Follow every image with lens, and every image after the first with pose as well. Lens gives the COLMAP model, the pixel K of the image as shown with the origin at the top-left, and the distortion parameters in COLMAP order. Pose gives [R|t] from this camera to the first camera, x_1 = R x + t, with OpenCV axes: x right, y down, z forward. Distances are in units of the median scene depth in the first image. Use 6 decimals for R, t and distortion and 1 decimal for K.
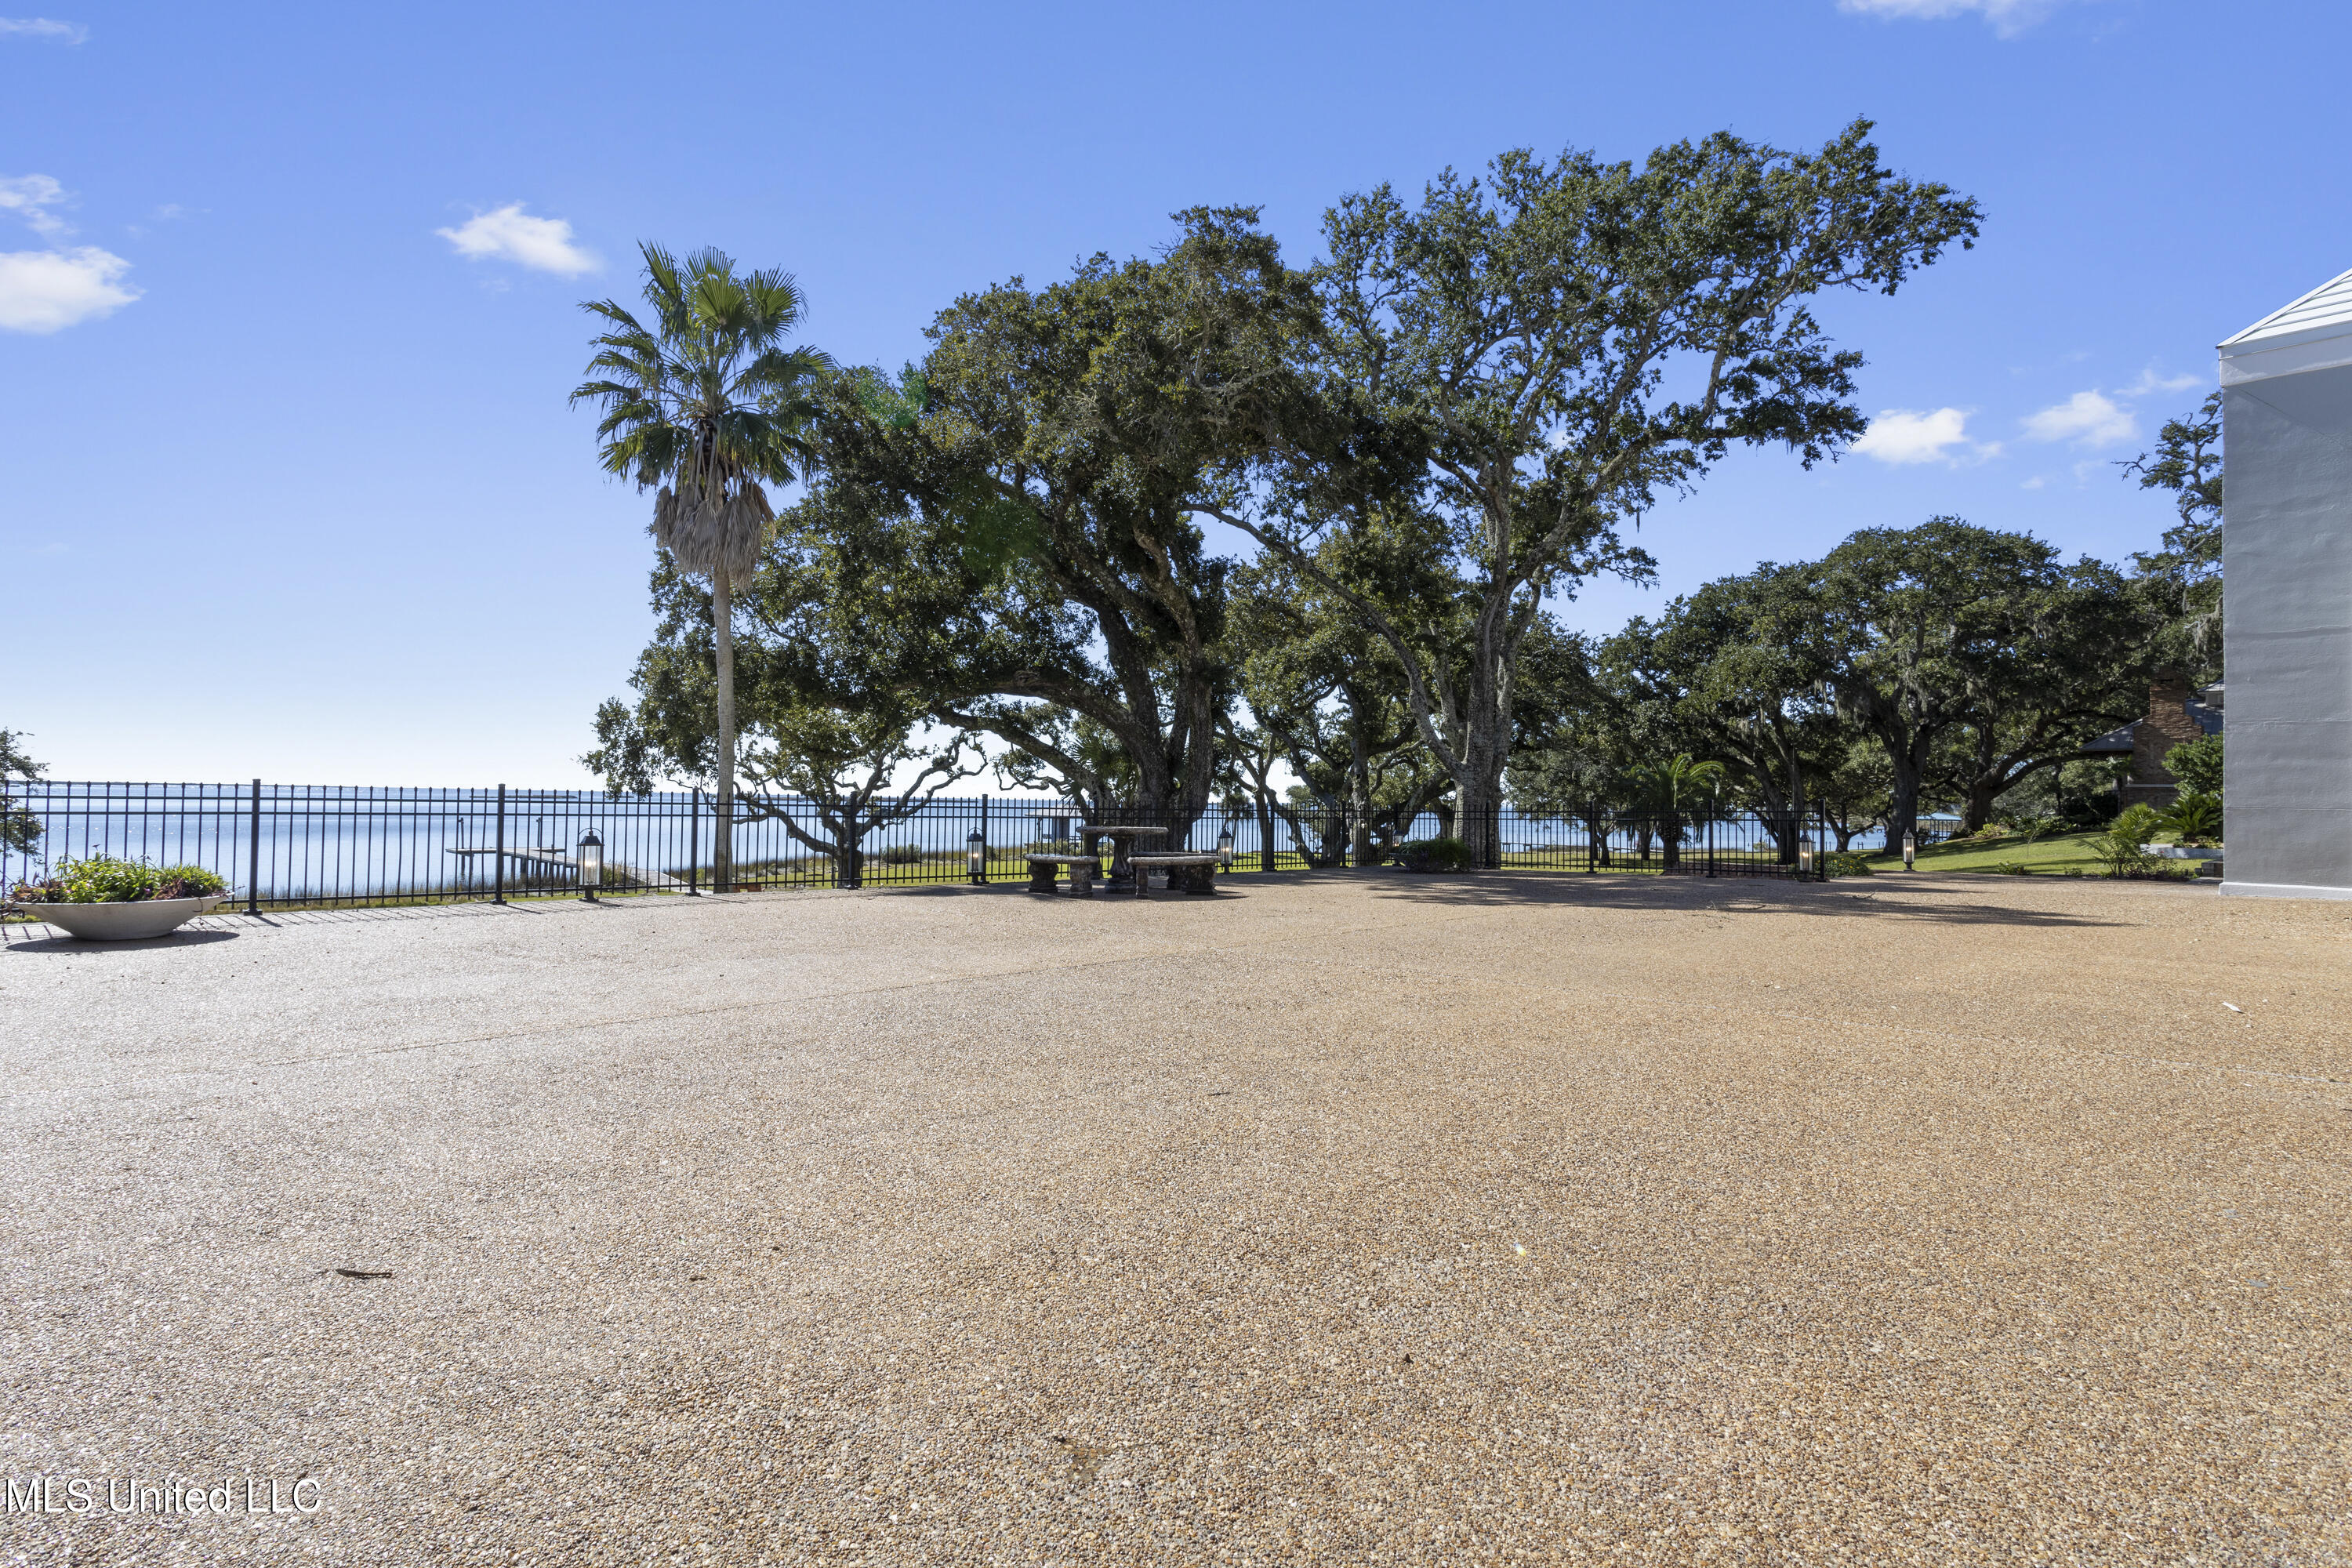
lens RADIAL K [[1191.2, 0, 1162.4], [0, 1191.2, 772.7], [0, 0, 1]] dist [0.000600, -0.000536]
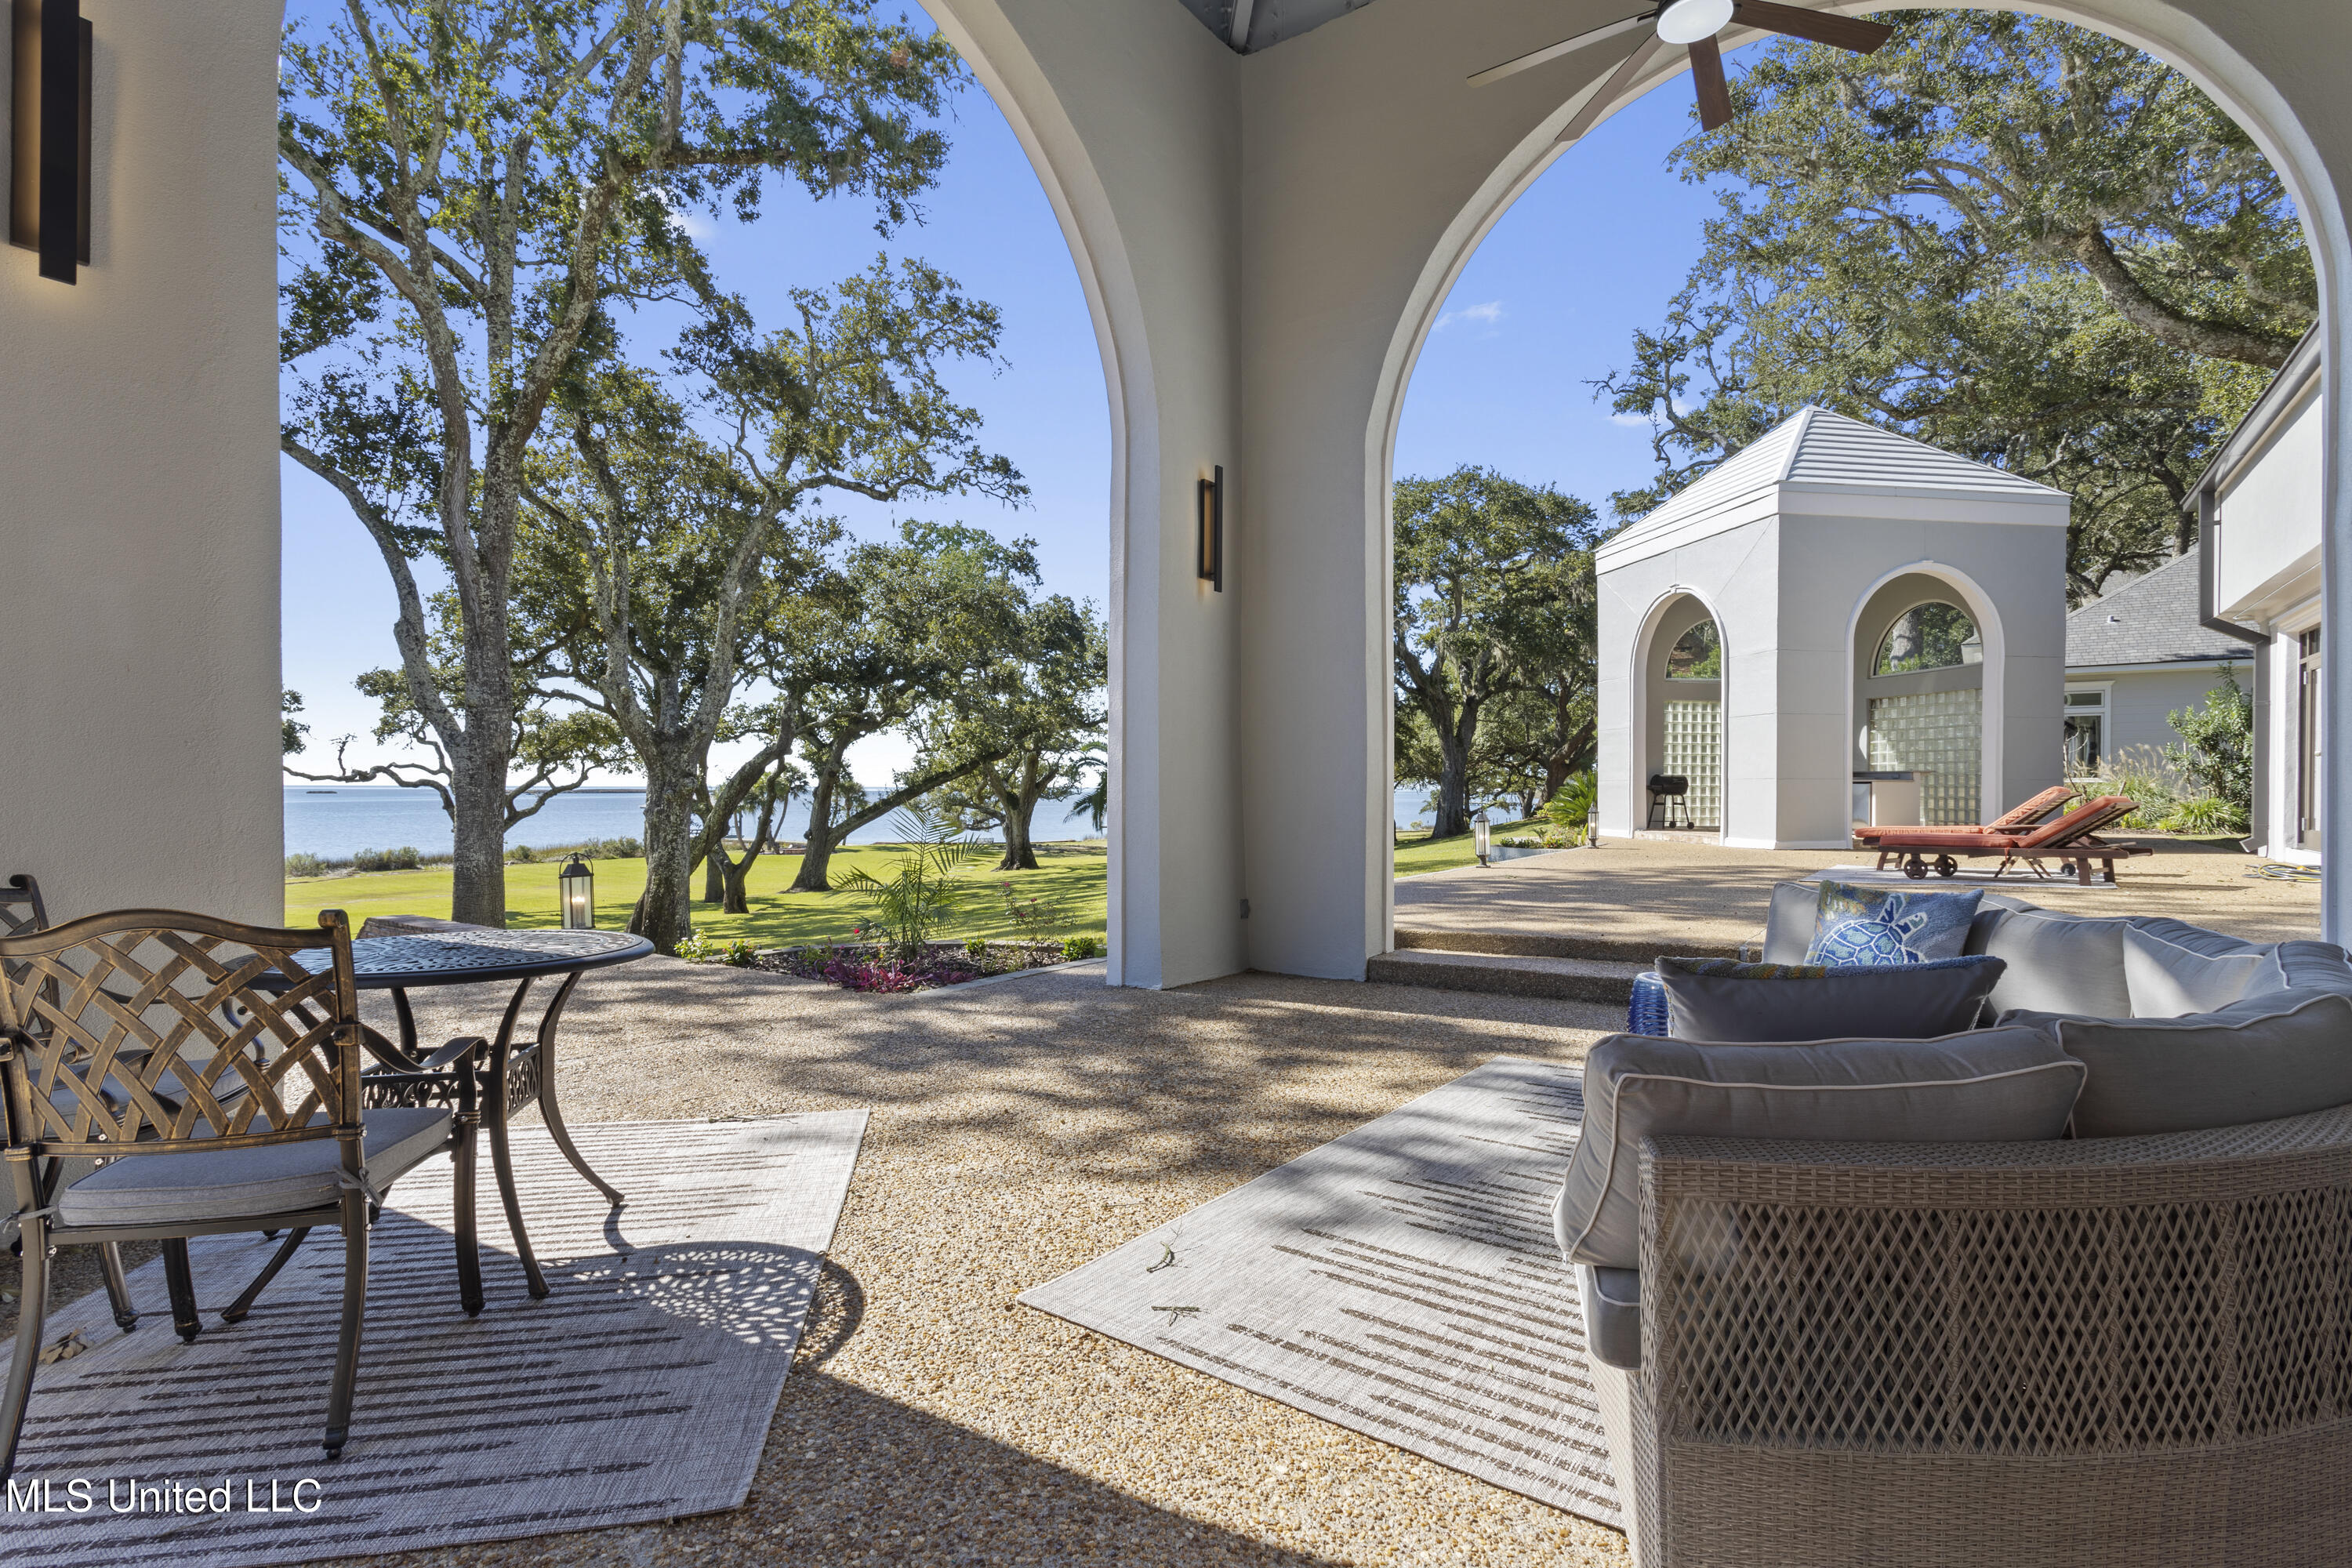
lens RADIAL K [[1138.7, 0, 1163.0], [0, 1138.7, 788.3], [0, 0, 1]] dist [-0.000493, 0.002180]
pose [[0.981594, -0.018901, 0.190042, 0.340893], [0.013388, 0.999453, 0.030254, 0.002223], [-0.190510, -0.027153, 0.981310, 0.248017]]
